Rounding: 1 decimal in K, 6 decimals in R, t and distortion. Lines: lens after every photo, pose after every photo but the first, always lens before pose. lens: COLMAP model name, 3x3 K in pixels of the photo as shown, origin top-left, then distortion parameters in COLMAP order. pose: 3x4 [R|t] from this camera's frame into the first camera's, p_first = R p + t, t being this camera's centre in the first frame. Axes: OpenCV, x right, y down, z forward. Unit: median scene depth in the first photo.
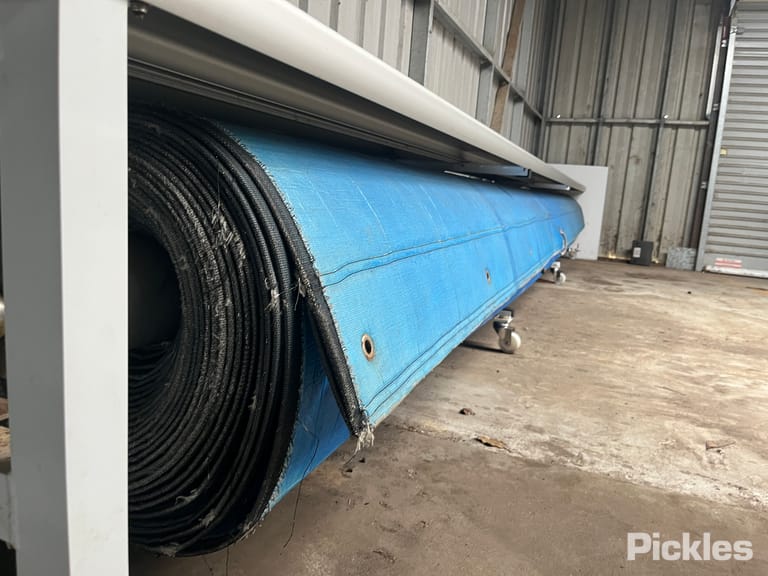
lens RADIAL K [[586.9, 0, 382.9], [0, 586.9, 284.6], [0, 0, 1]] dist [0.049634, -0.087633]
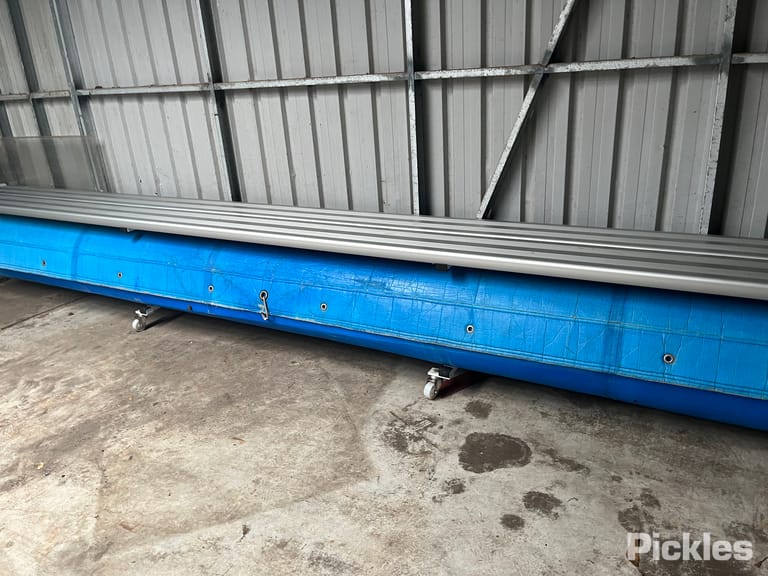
lens RADIAL K [[586.6, 0, 375.1], [0, 586.6, 281.5], [0, 0, 1]] dist [0.078557, -0.109708]
pose [[-0.147229, 0.303912, -0.941255, 2.483066], [-0.093169, 0.943133, 0.319092, -0.923472], [0.984705, 0.134675, -0.110541, 2.718838]]
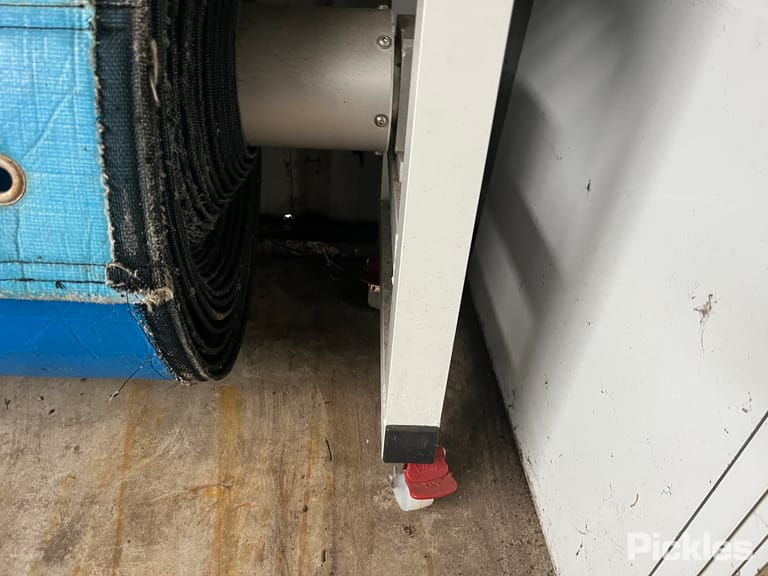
lens RADIAL K [[586.9, 0, 382.9], [0, 586.9, 284.6], [0, 0, 1]] dist [0.049634, -0.087633]
pose [[0.381520, 0.514598, -0.767875, 1.586855], [-0.179599, 0.856146, 0.484519, -0.553488], [0.906745, -0.046944, 0.419058, 3.744732]]
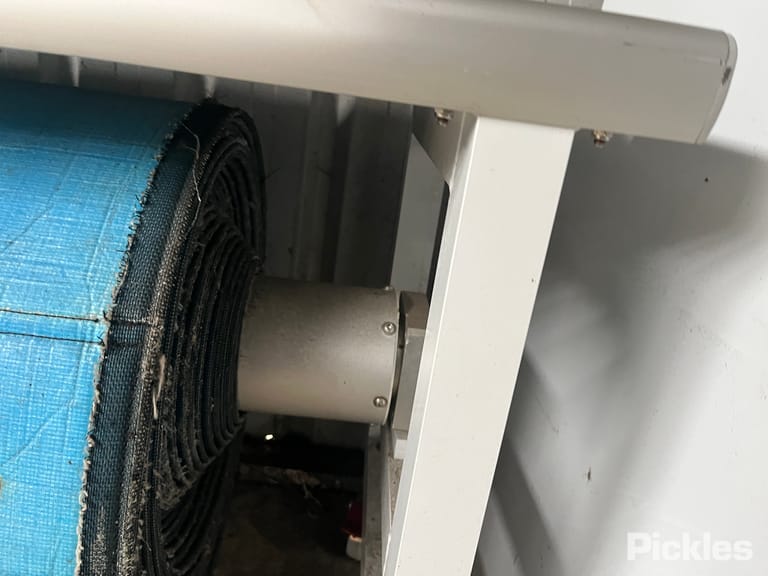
lens RADIAL K [[589.3, 0, 382.0], [0, 589.3, 281.3], [0, 0, 1]] dist [0.060533, -0.110037]
pose [[0.379138, 0.295323, -0.876948, 1.551069], [-0.254446, 0.944444, 0.208046, -0.604856], [0.889669, 0.144258, 0.433219, 3.736180]]
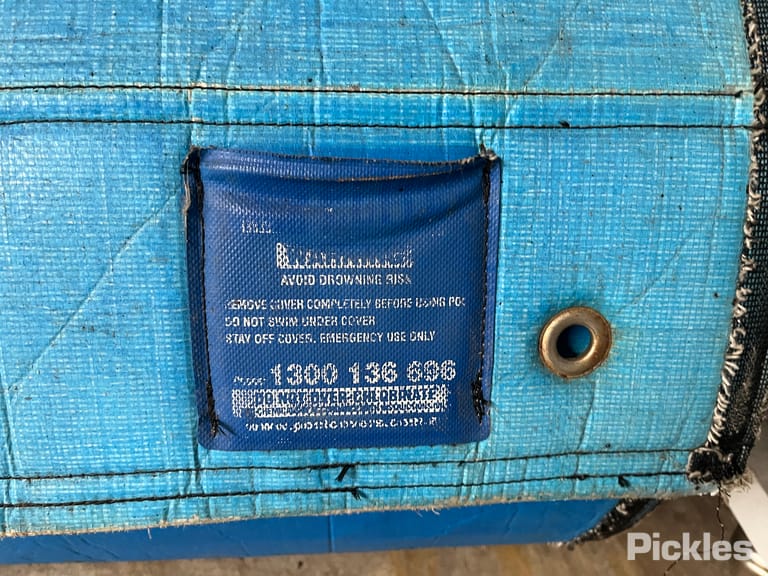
lens RADIAL K [[580.5, 0, 372.9], [0, 580.5, 296.0], [0, 0, 1]] dist [0.054560, -0.092973]
pose [[0.416948, 0.442825, -0.793763, 1.418846], [-0.139874, 0.894152, 0.425356, -0.518878], [0.898103, -0.066325, 0.434755, 3.580825]]
